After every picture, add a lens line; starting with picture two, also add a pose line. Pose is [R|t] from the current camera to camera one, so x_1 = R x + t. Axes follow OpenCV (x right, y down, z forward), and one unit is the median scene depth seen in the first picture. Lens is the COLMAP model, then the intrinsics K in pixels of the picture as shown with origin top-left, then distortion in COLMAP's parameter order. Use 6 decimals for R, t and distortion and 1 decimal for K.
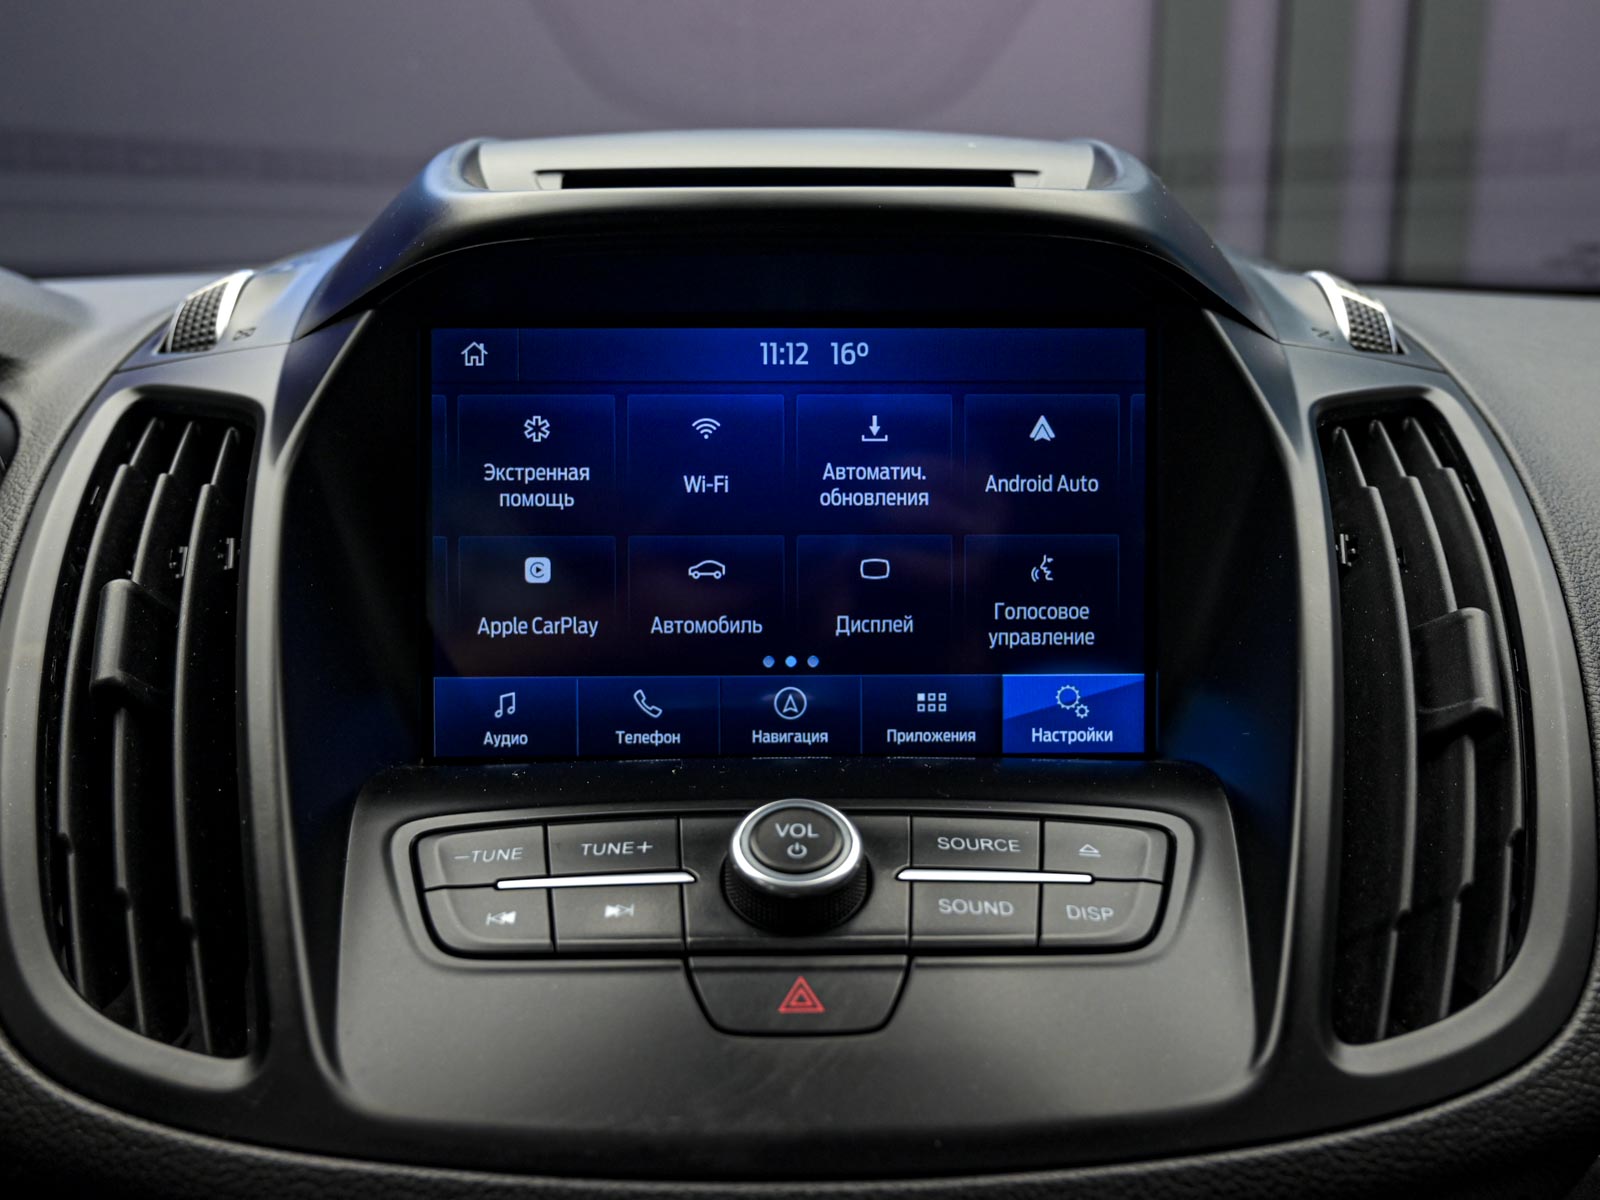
lens RADIAL K [[1104.1, 0, 827.3], [0, 1104.1, 581.6], [0, 0, 1]] dist [-0.002895, -0.001506]
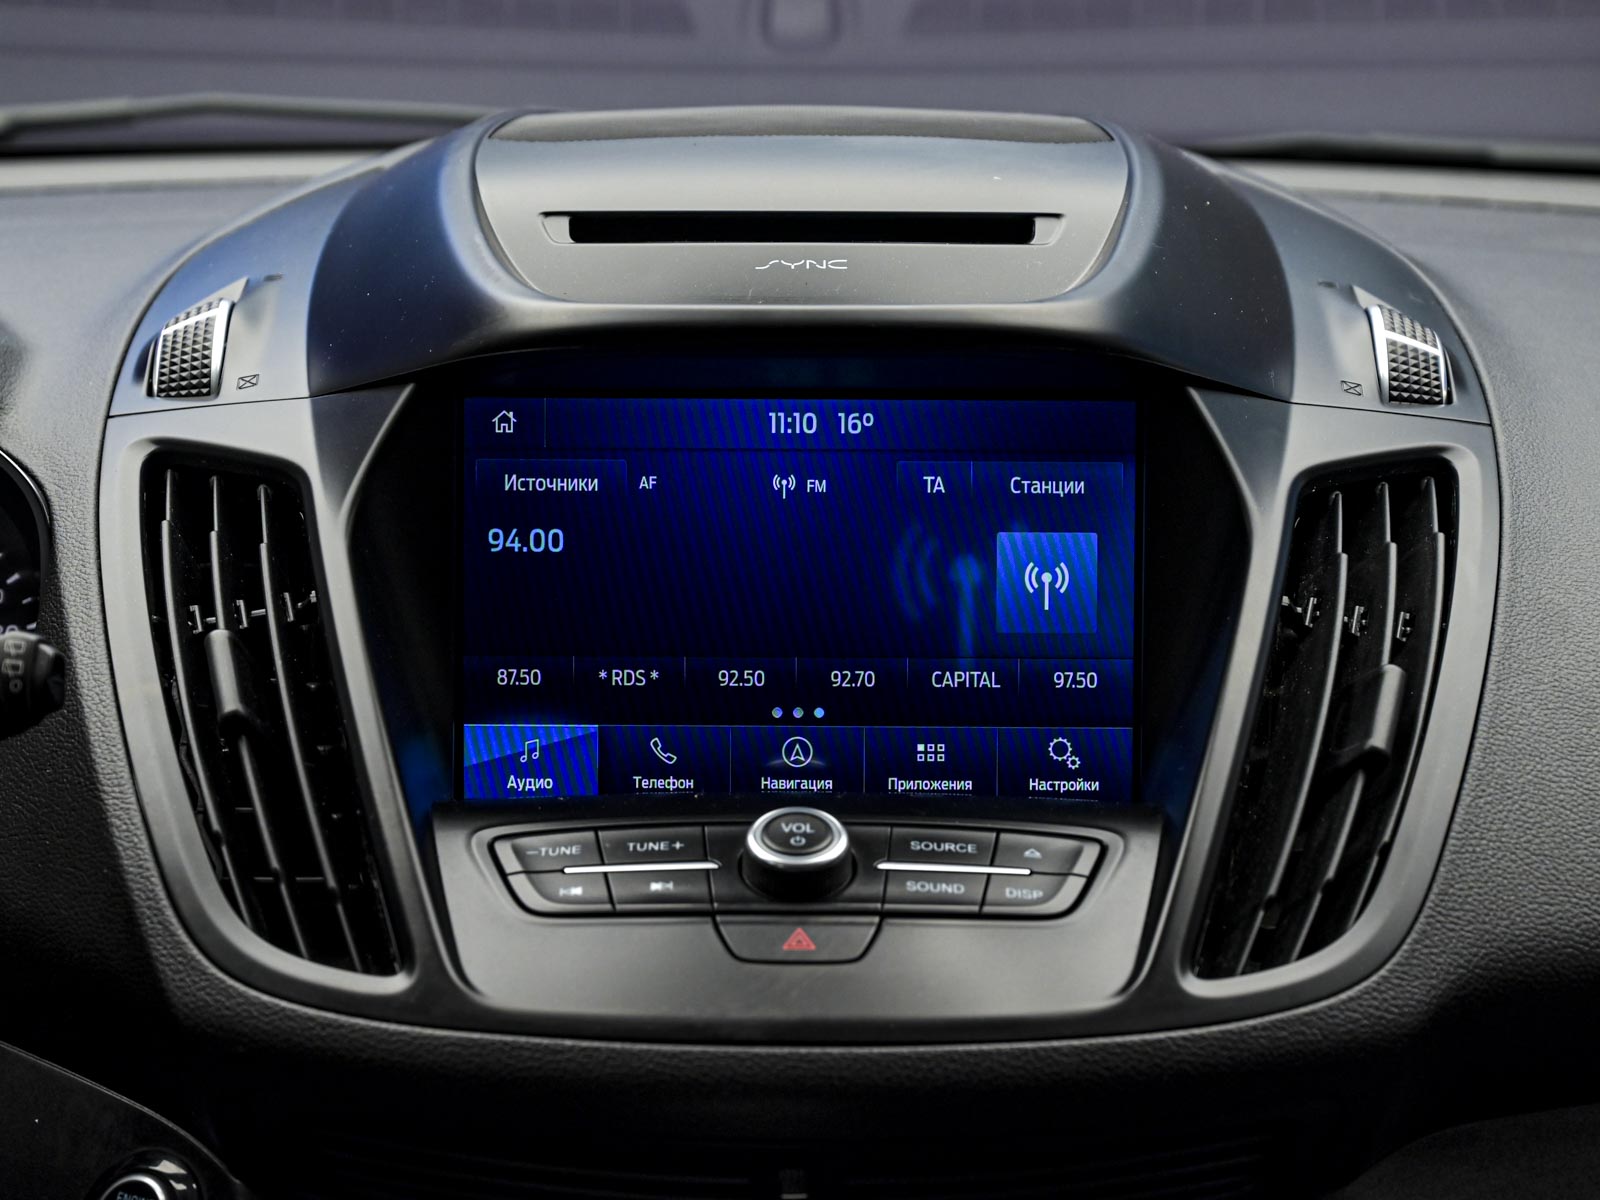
lens RADIAL K [[3991.8, 0, 800.0], [0, 3991.8, 600.0], [0, 0, 1]] dist [-0.016844, -0.879136]
pose [[0.998845, 0.007767, -0.047414, 0.189639], [-0.008654, 0.999791, -0.018516, 0.044519], [0.047260, 0.018905, 0.998704, -3.585924]]
